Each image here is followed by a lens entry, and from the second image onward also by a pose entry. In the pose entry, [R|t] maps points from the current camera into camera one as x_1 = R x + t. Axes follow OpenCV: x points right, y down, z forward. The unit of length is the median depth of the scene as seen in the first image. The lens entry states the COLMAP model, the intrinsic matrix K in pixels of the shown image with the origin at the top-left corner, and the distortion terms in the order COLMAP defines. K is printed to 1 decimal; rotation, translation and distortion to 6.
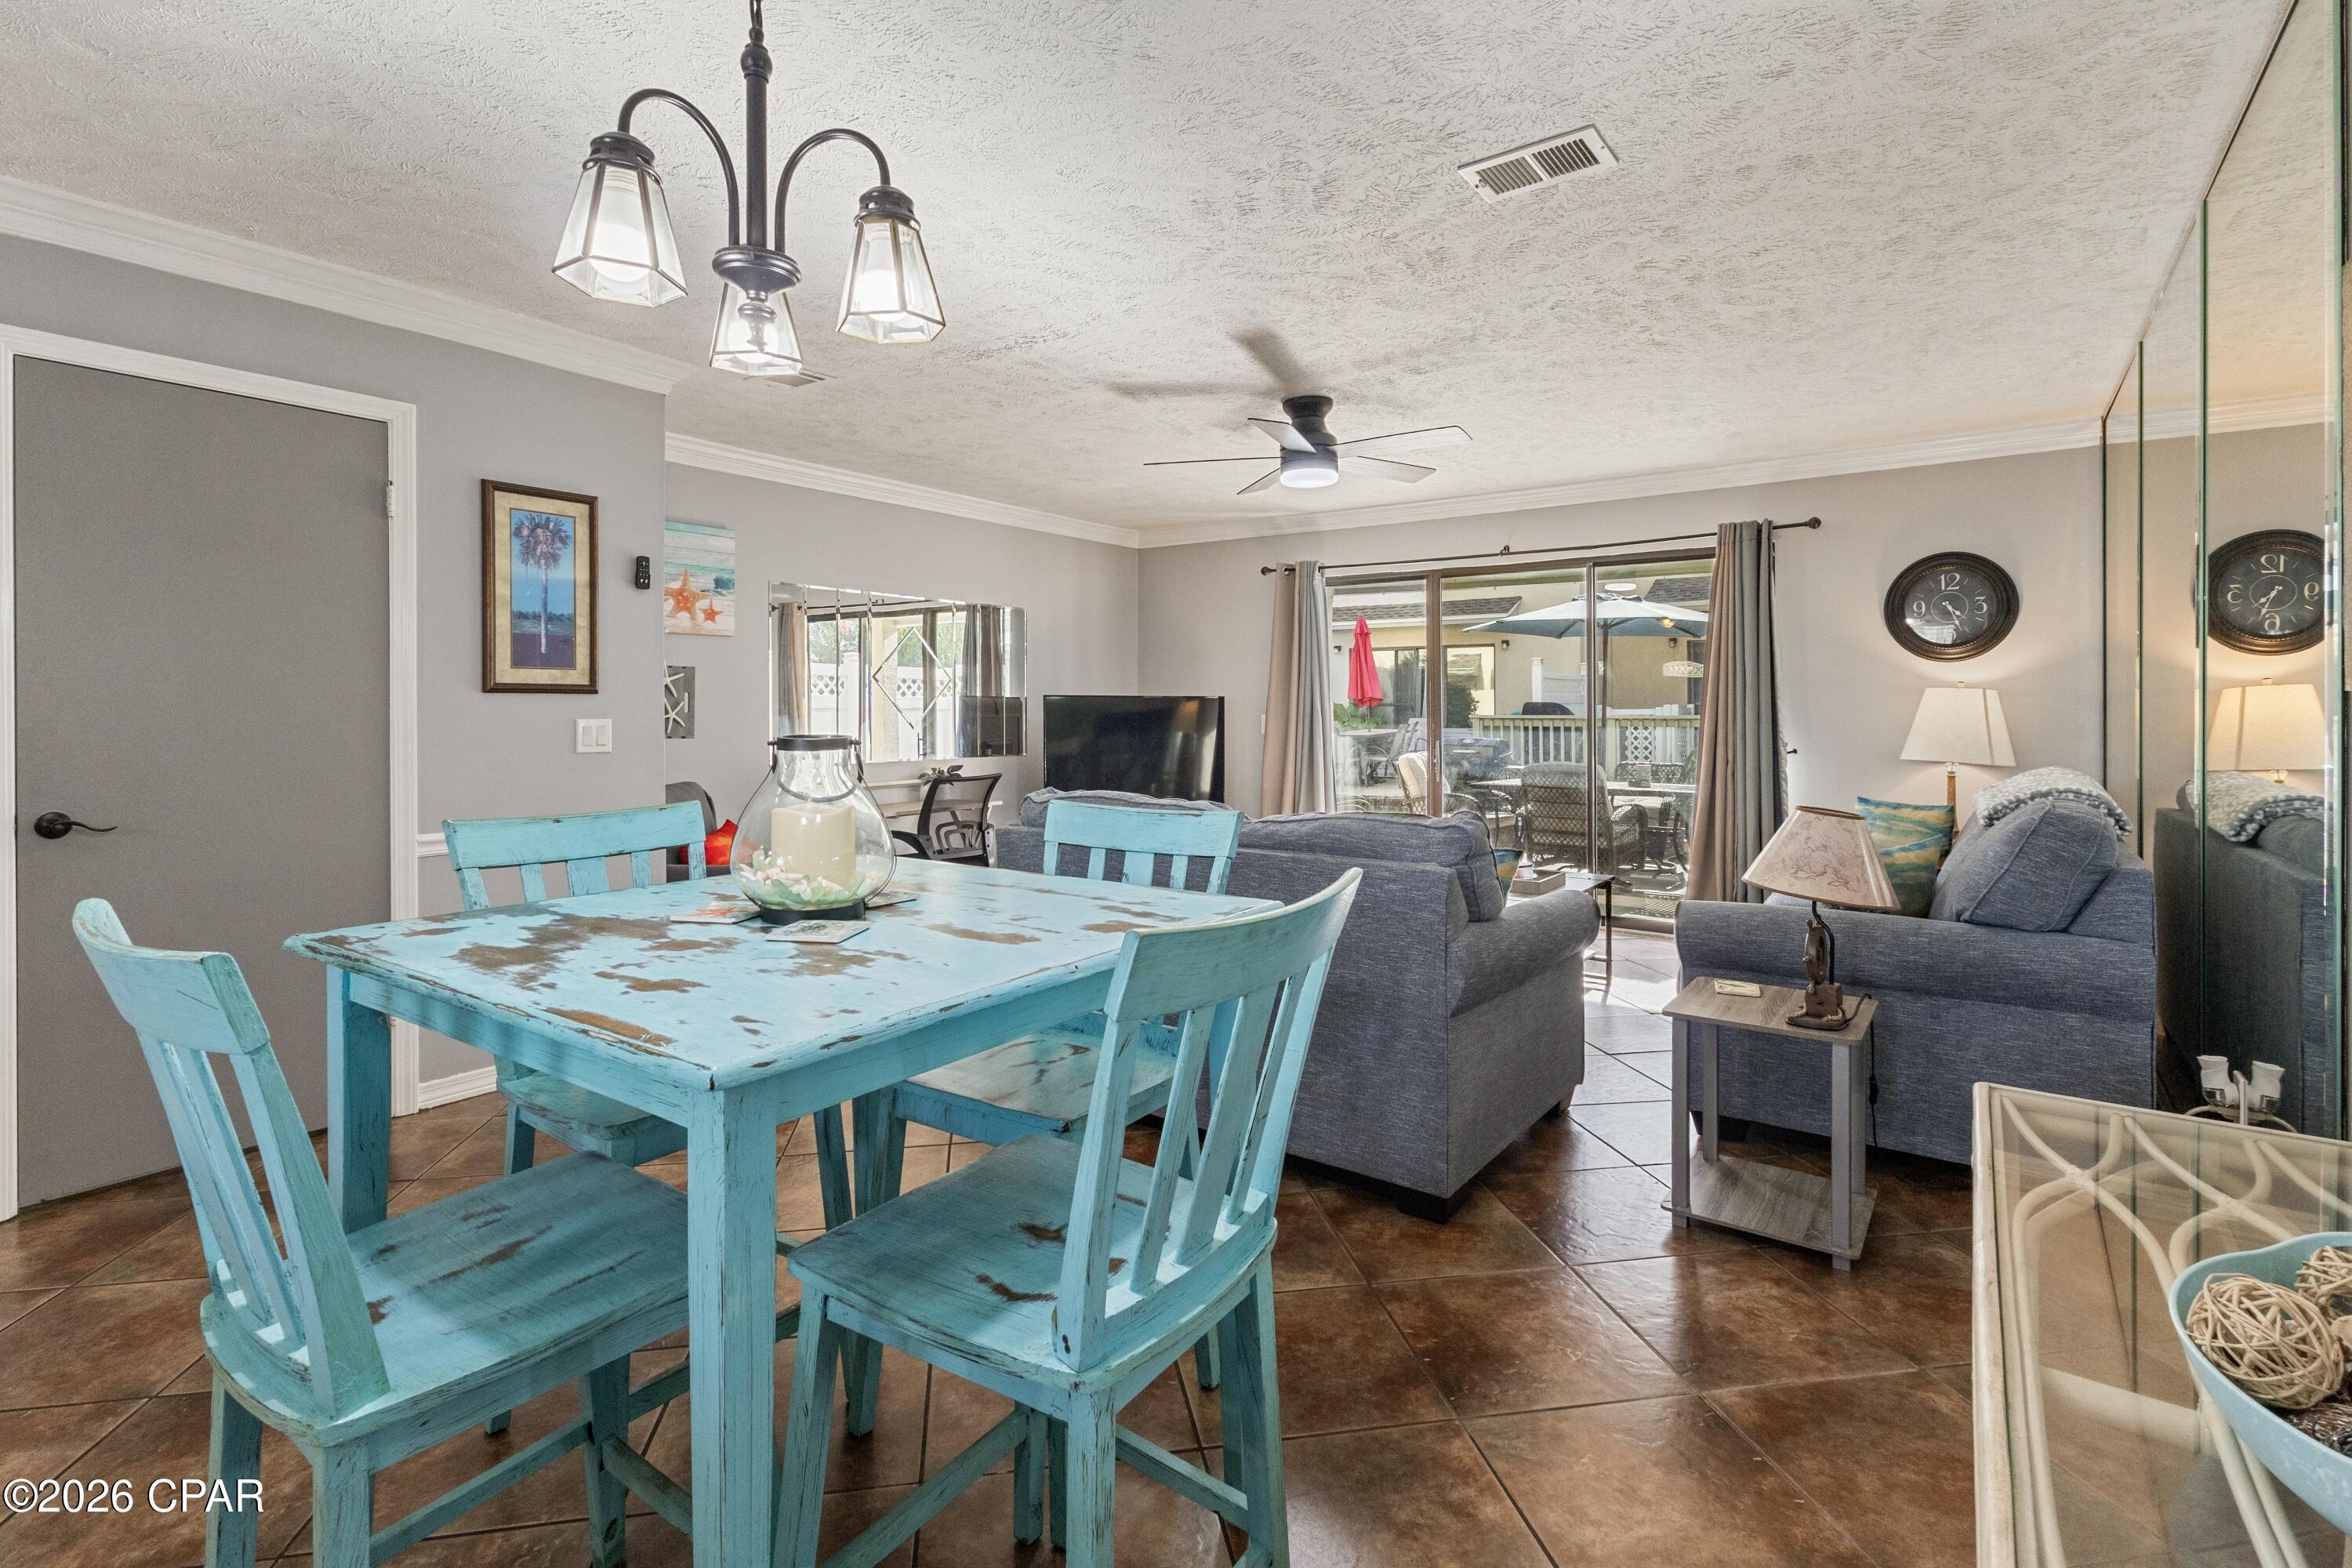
lens RADIAL K [[1145.0, 0, 1218.7], [0, 1145.0, 711.9], [0, 0, 1]] dist [-0.000972, 0.000397]
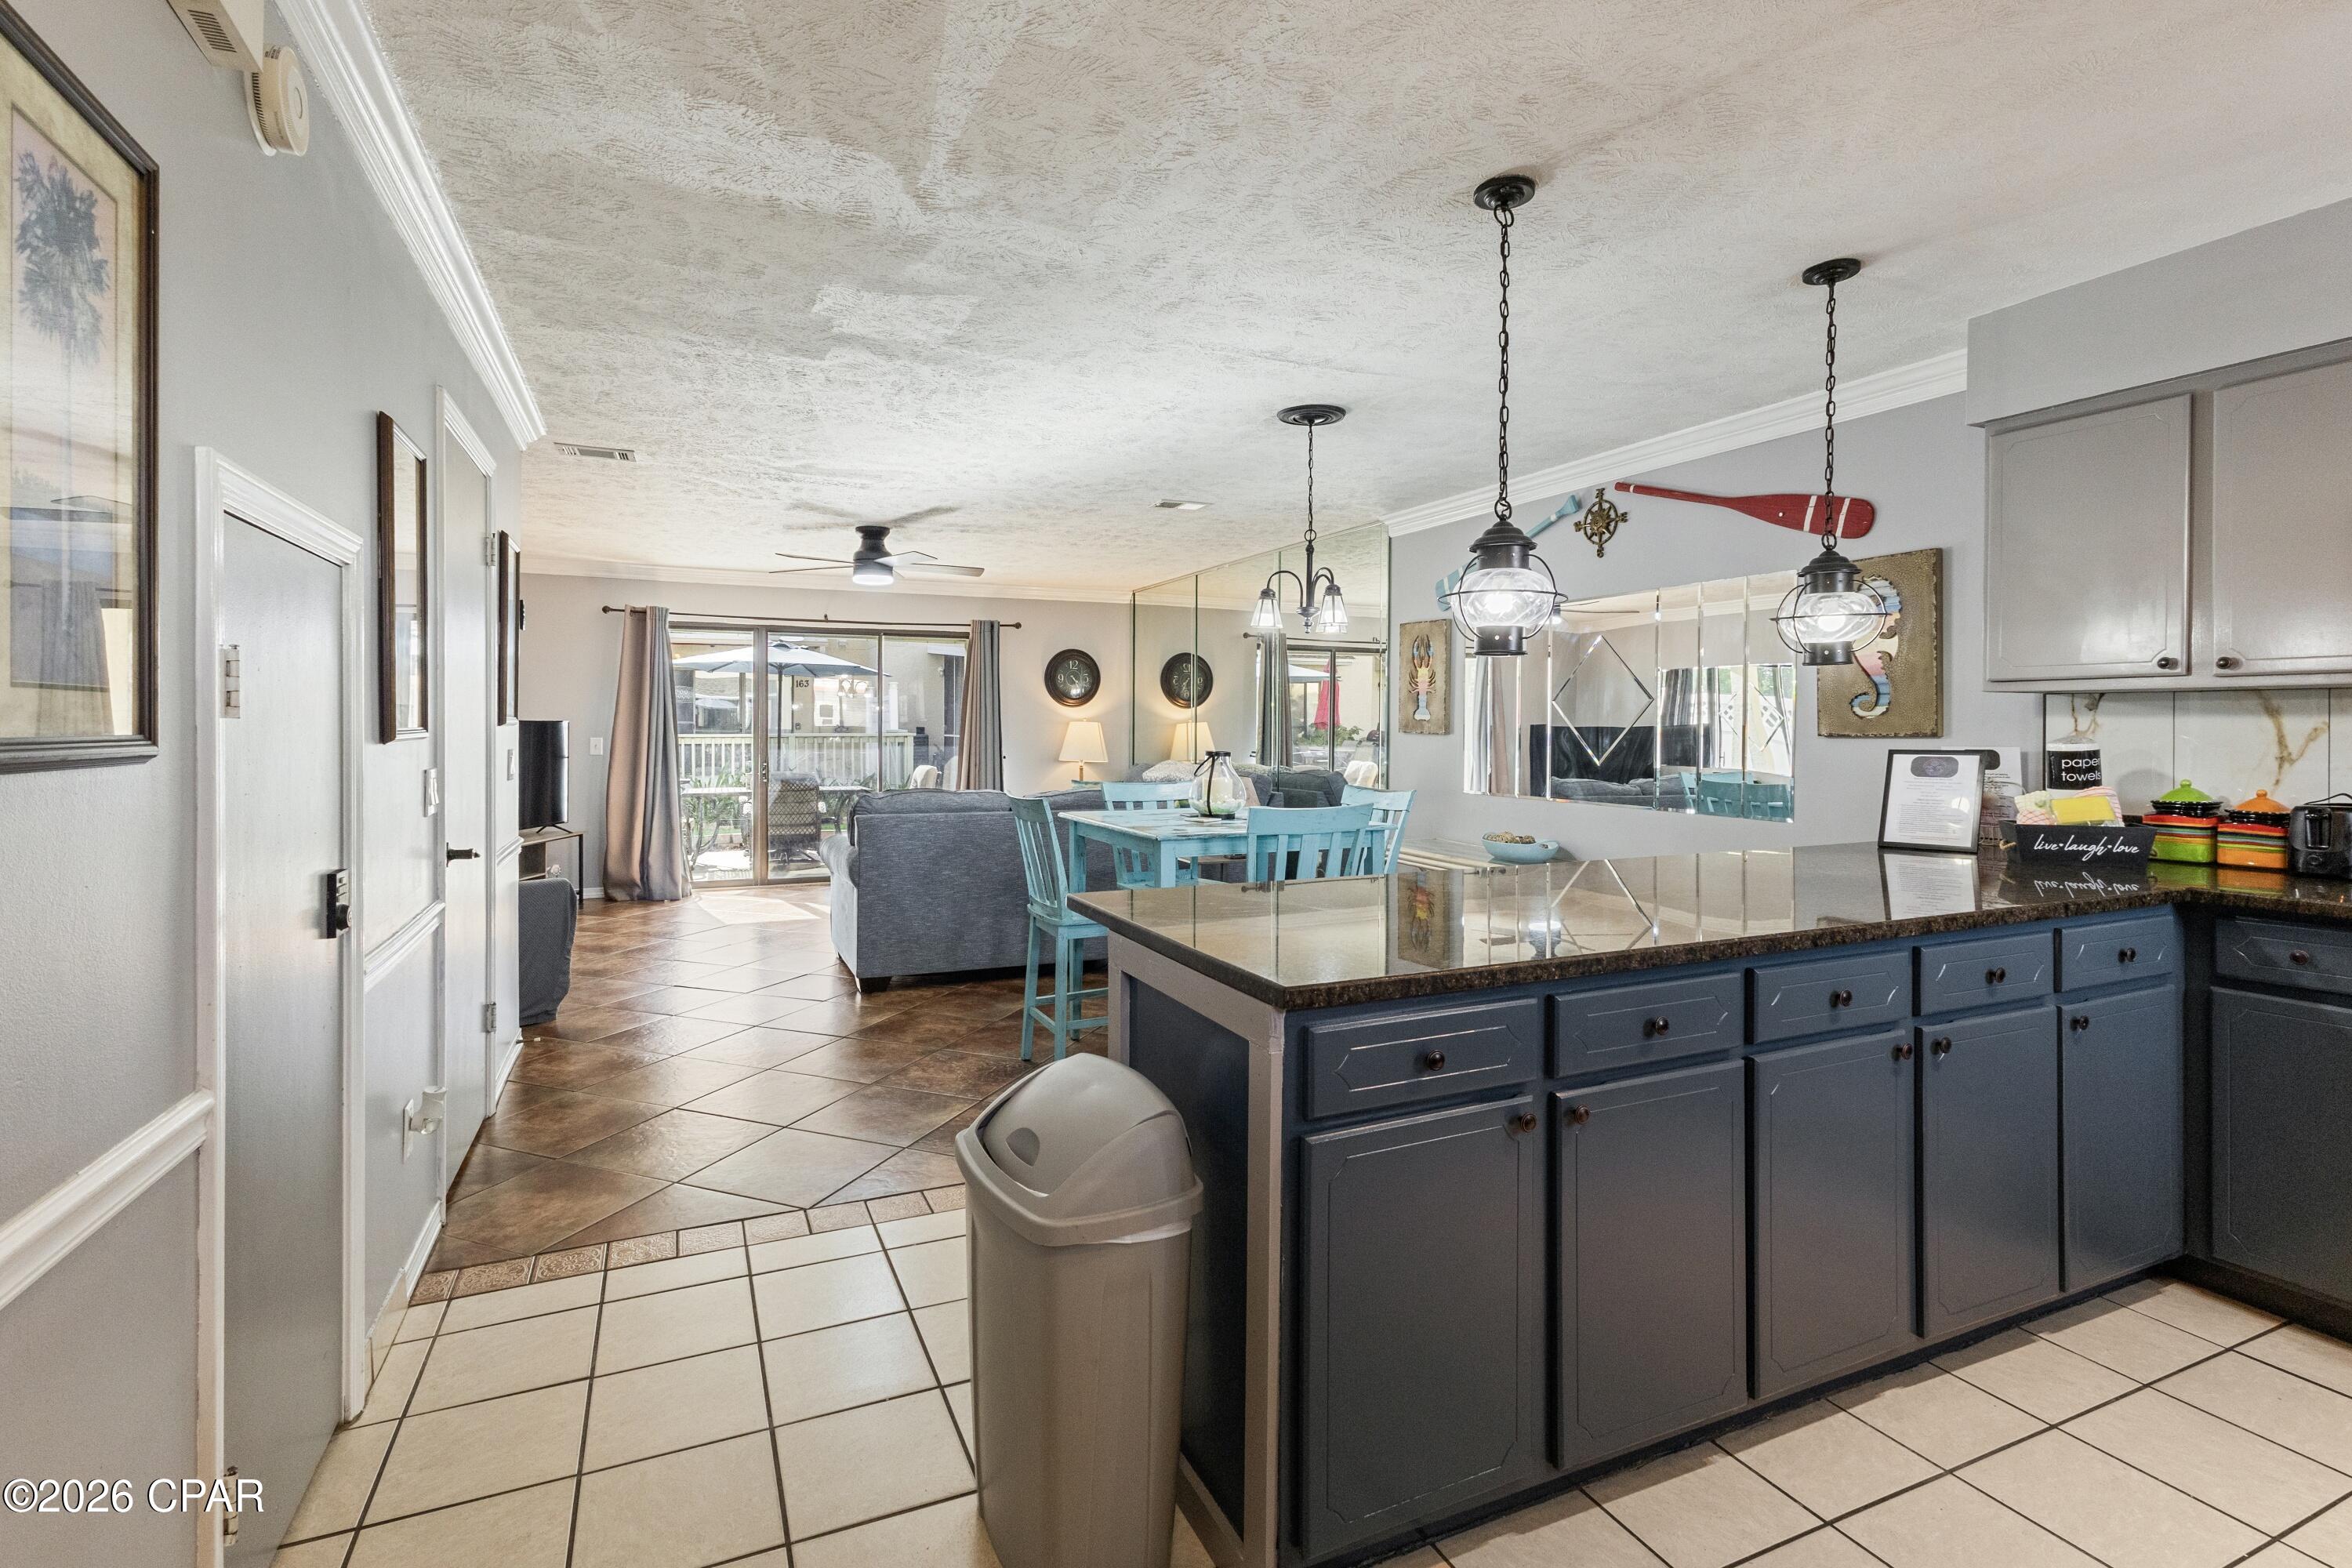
lens RADIAL K [[1099.8, 0, 1175.4], [0, 1099.8, 728.6], [0, 0, 1]] dist [0.002045, 0.000950]
pose [[0.508704, 0.000993, 0.860941, -1.085048], [-0.004868, 0.999987, 0.001723, -0.016584], [-0.860928, -0.005068, 0.508702, -0.079648]]
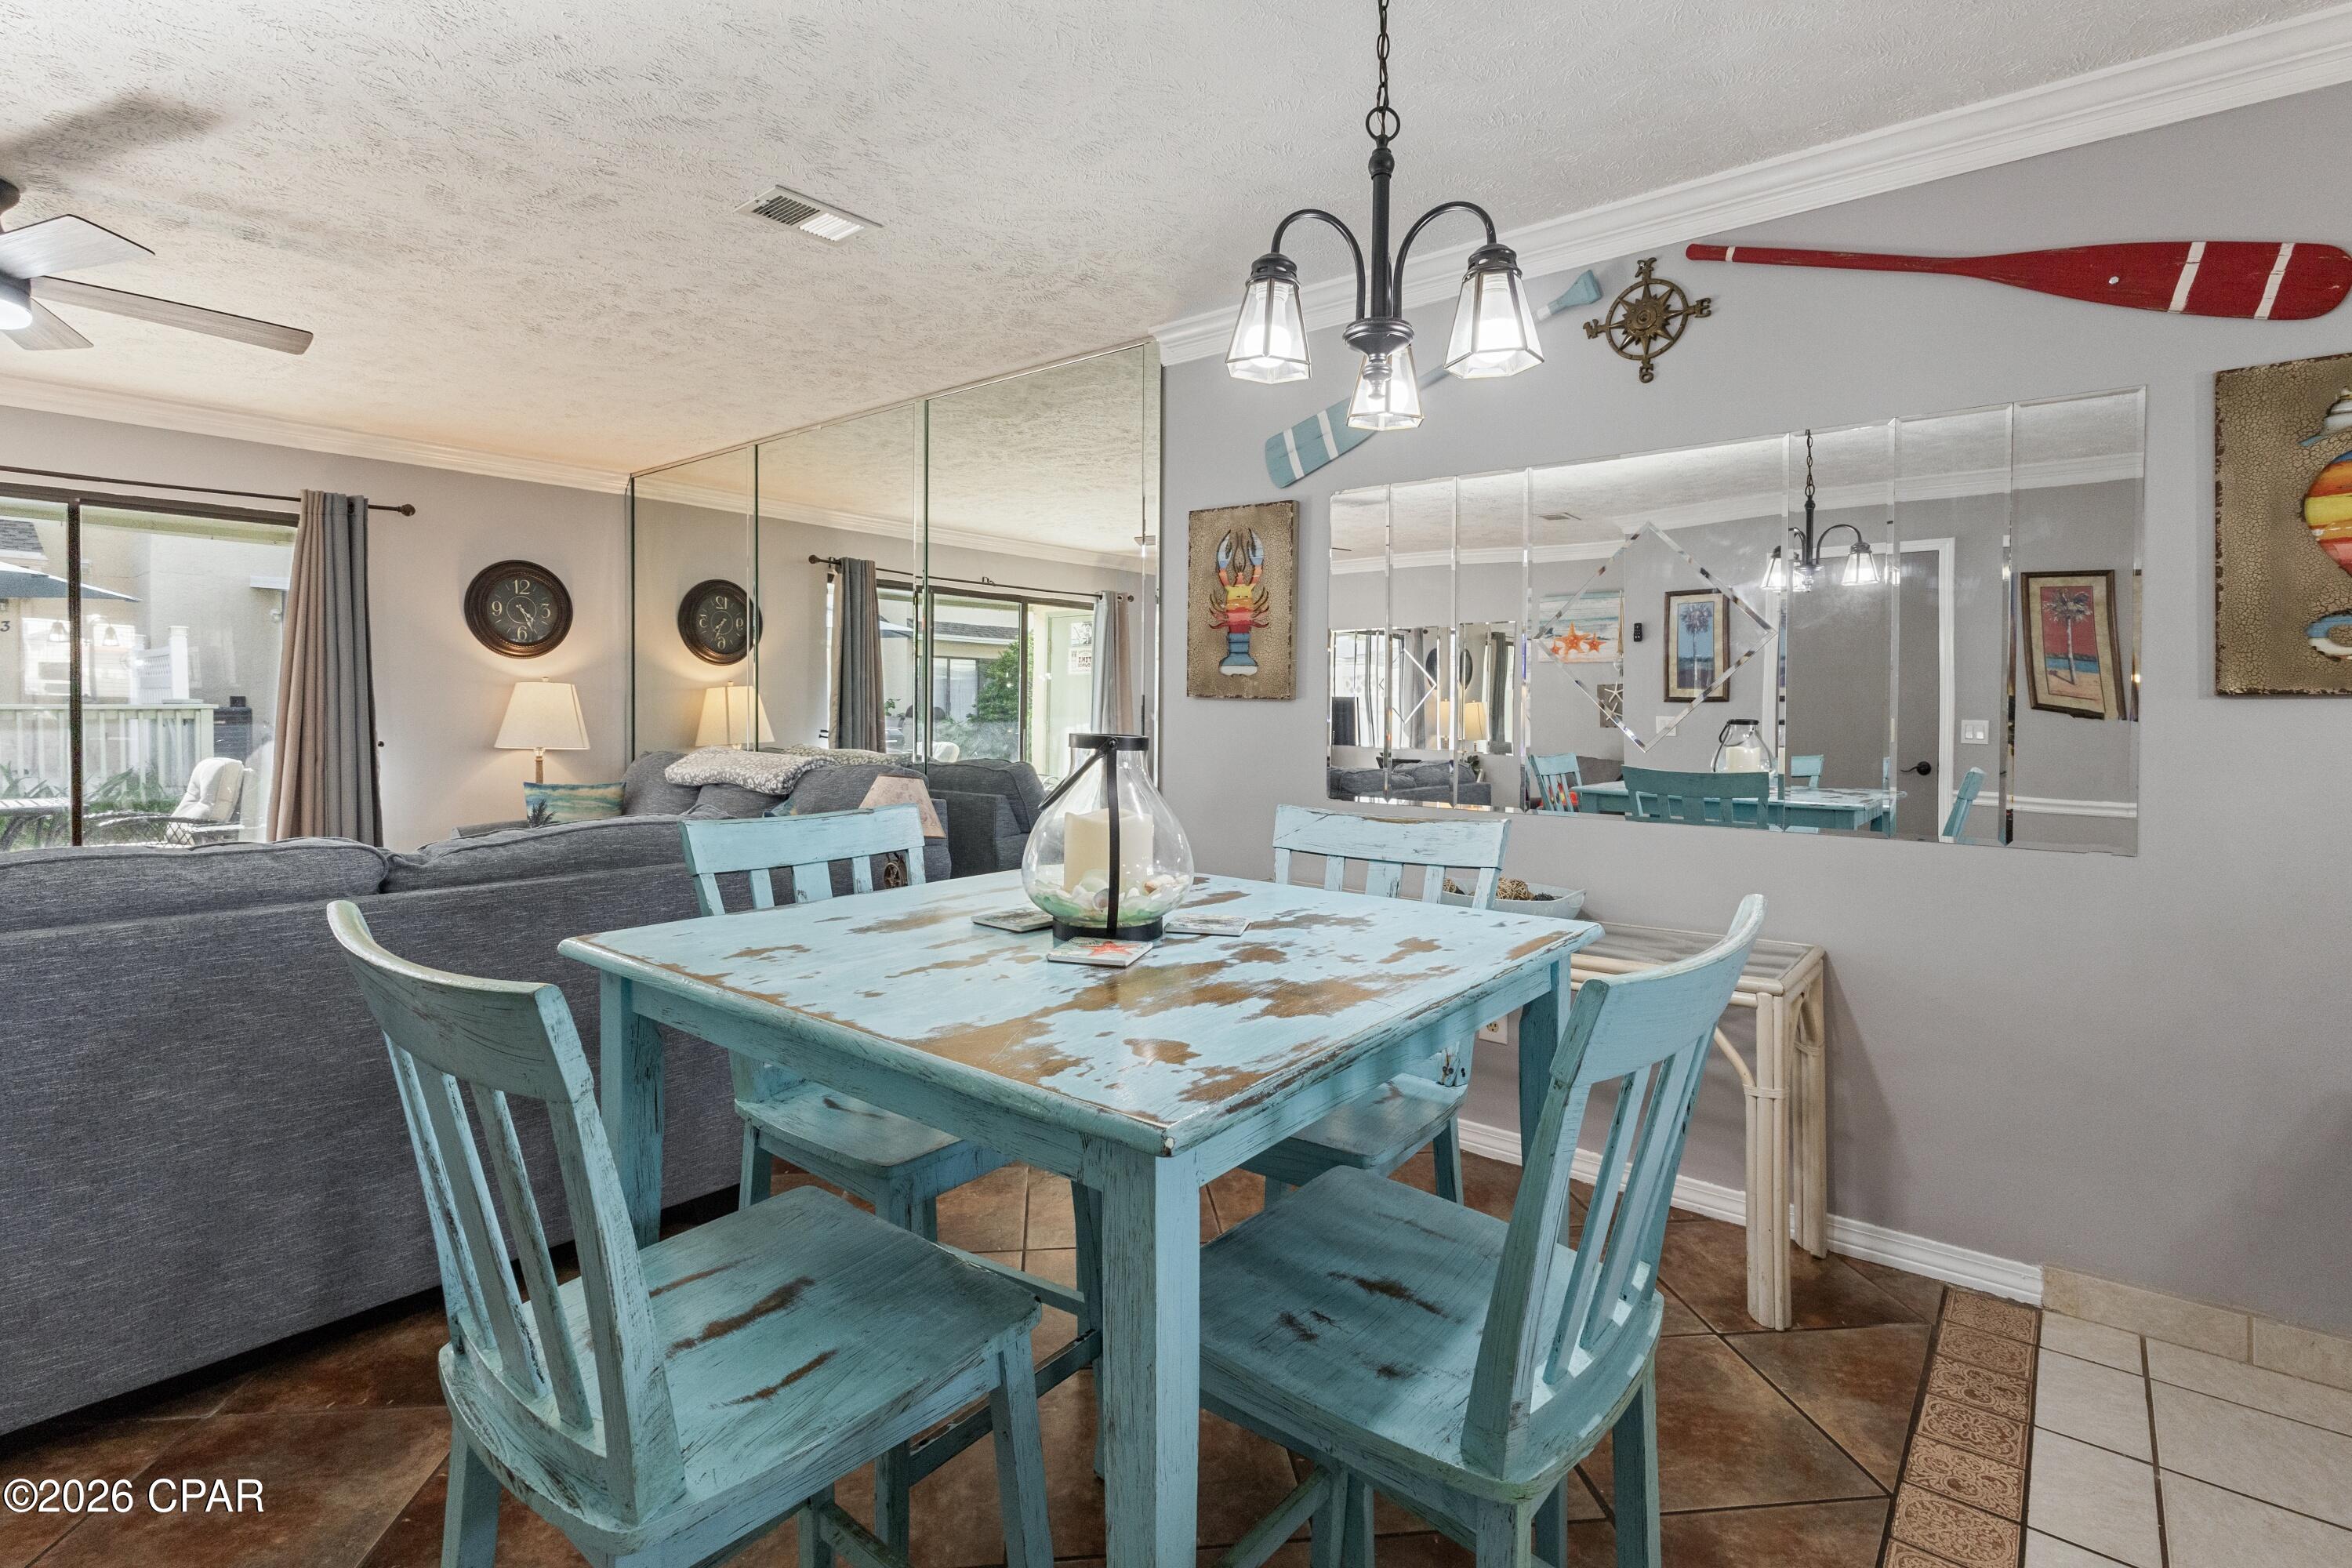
lens RADIAL K [[1099.8, 0, 1175.4], [0, 1099.8, 728.6], [0, 0, 1]] dist [0.002045, 0.000950]
pose [[0.071557, -0.019157, 0.997253, -0.513330], [-0.007598, 0.999776, 0.019751, -0.001767], [-0.997408, -0.008991, 0.071395, 0.372770]]
